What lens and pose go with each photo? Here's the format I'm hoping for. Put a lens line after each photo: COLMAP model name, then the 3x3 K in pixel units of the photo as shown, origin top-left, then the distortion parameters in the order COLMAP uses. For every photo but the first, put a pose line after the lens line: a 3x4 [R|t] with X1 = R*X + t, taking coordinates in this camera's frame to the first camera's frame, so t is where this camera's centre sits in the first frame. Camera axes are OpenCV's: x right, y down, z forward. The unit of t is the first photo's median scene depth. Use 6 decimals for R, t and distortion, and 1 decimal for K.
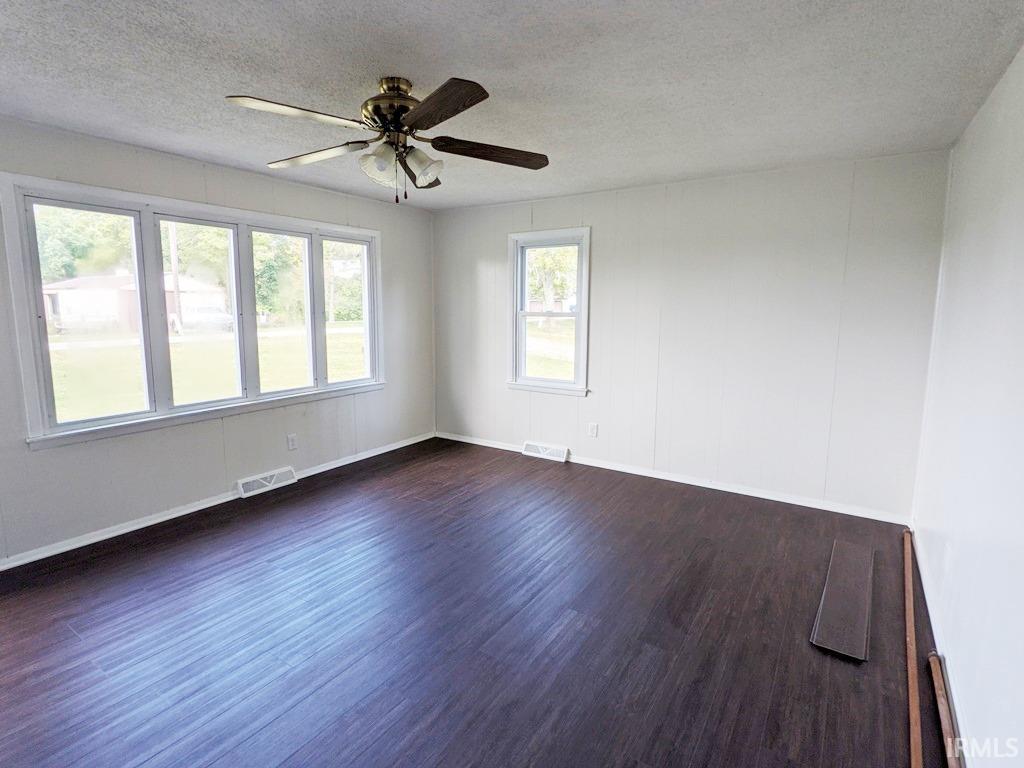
lens RADIAL K [[529.5, 0, 495.8], [0, 529.5, 380.0], [0, 0, 1]] dist [0.031628, -0.037814]
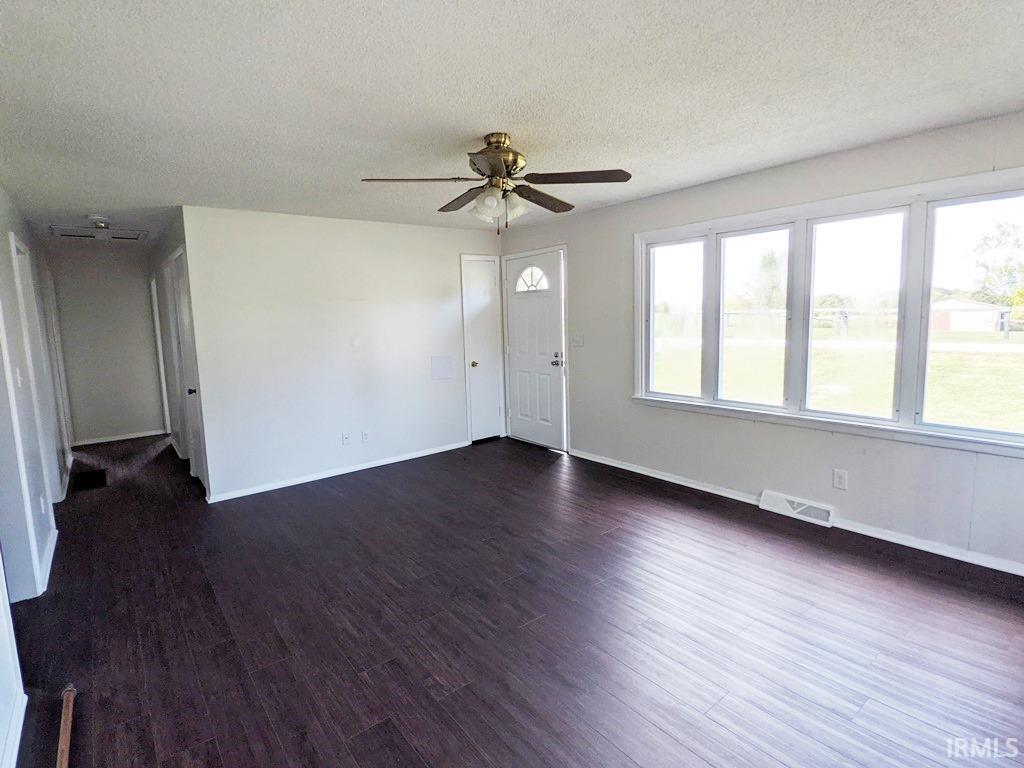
lens RADIAL K [[529.5, 0, 495.8], [0, 529.5, 380.0], [0, 0, 1]] dist [0.031628, -0.037814]
pose [[-0.336501, 0.119690, -0.934046, 0.608432], [-0.103000, 0.981260, 0.162847, -0.124252], [0.936033, 0.151005, -0.317868, 0.877267]]
